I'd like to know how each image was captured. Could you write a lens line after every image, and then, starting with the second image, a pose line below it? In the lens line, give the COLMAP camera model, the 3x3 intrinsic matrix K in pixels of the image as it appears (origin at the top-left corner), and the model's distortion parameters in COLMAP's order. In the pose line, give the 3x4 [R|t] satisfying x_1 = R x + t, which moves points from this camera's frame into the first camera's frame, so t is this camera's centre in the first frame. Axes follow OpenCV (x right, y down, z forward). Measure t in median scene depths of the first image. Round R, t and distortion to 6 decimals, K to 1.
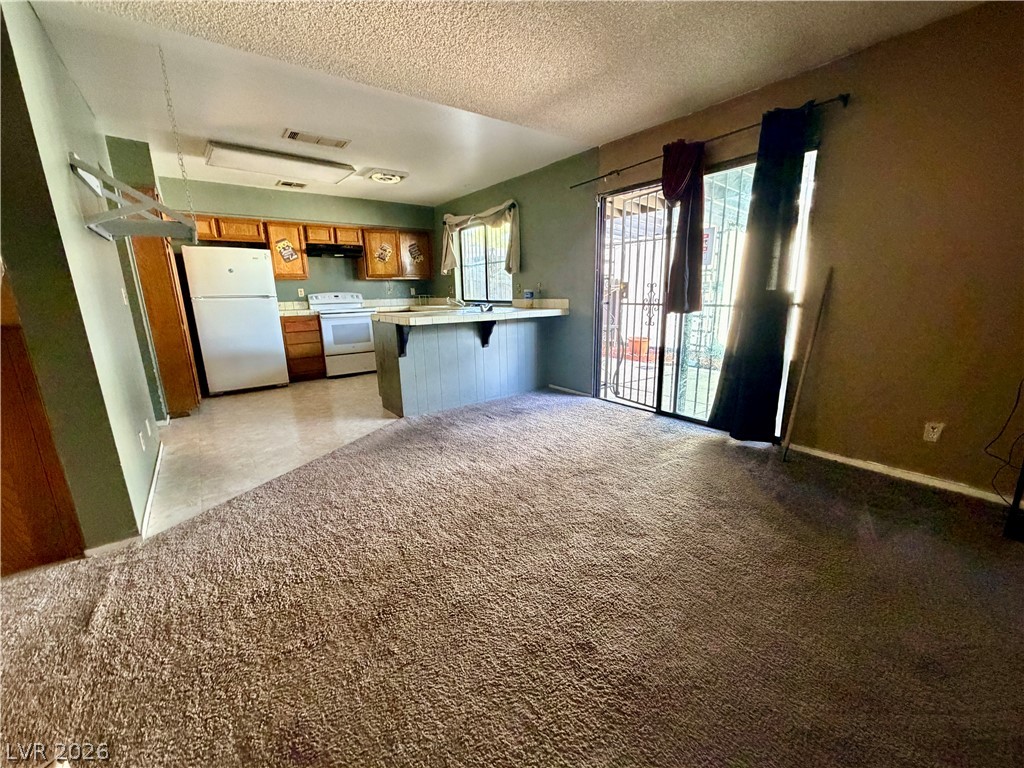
lens RADIAL K [[407.6, 0, 512.0], [0, 407.6, 384.0], [0, 0, 1]] dist [0.000751, 0.000175]
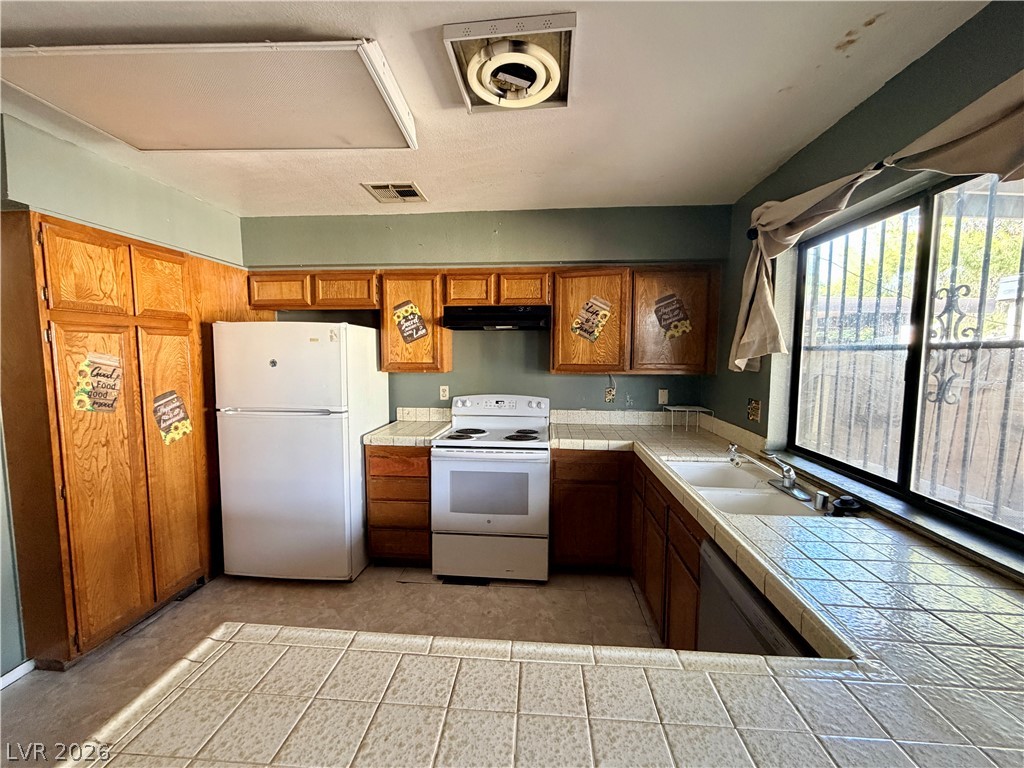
lens RADIAL K [[407.6, 0, 512.0], [0, 407.6, 384.0], [0, 0, 1]] dist [0.000751, 0.000175]
pose [[0.744705, 0.074800, -0.663189, -0.078863], [-0.167262, 0.982904, -0.076960, -0.210675], [0.646095, 0.168239, 0.744485, 0.649286]]
